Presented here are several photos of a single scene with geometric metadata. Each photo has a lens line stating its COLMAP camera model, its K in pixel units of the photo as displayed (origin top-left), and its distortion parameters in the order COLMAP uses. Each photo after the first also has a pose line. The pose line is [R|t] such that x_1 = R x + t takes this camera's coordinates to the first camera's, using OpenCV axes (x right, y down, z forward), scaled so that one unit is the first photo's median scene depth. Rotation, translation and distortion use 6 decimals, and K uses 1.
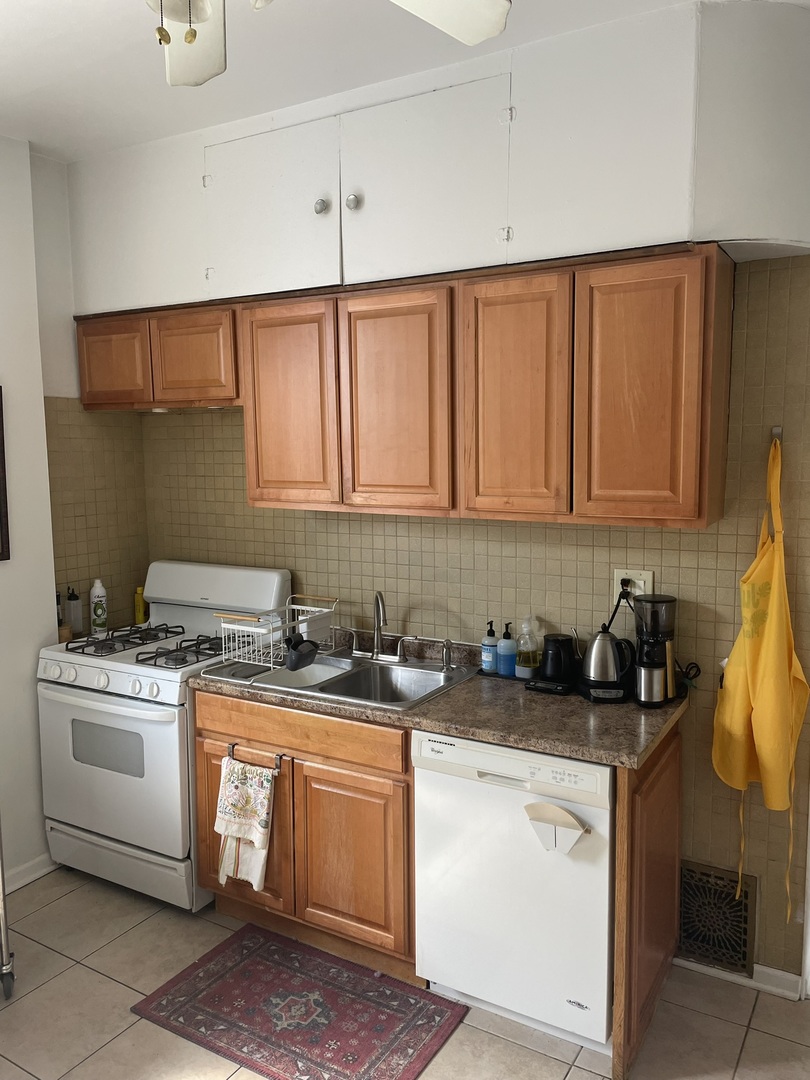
lens RADIAL K [[823.8, 0, 401.1], [0, 823.8, 537.5], [0, 0, 1]] dist [0.075881, -0.022888]
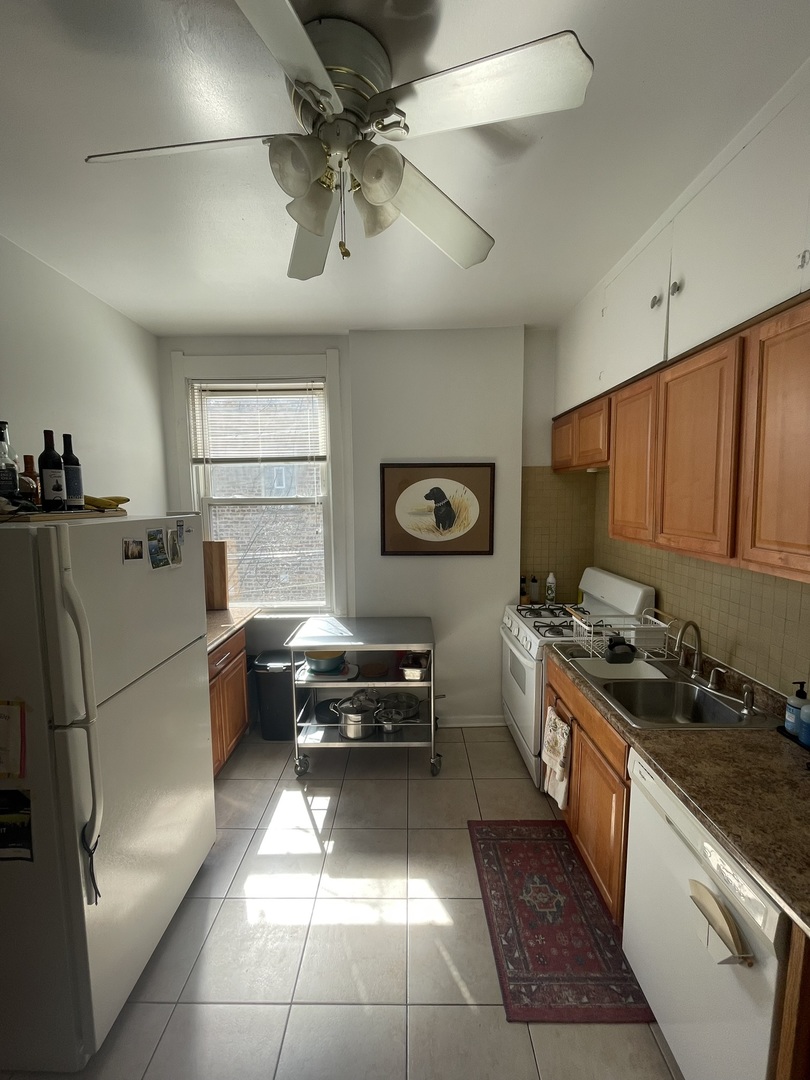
lens RADIAL K [[435.1, 0, 406.2], [0, 435.1, 543.1], [0, 0, 1]] dist [-0.001091, -0.000427]
pose [[0.534468, 0.102654, -0.838932, 0.286007], [-0.097214, 0.993475, 0.059632, -0.044993], [0.839580, 0.049685, 0.540960, 0.363880]]
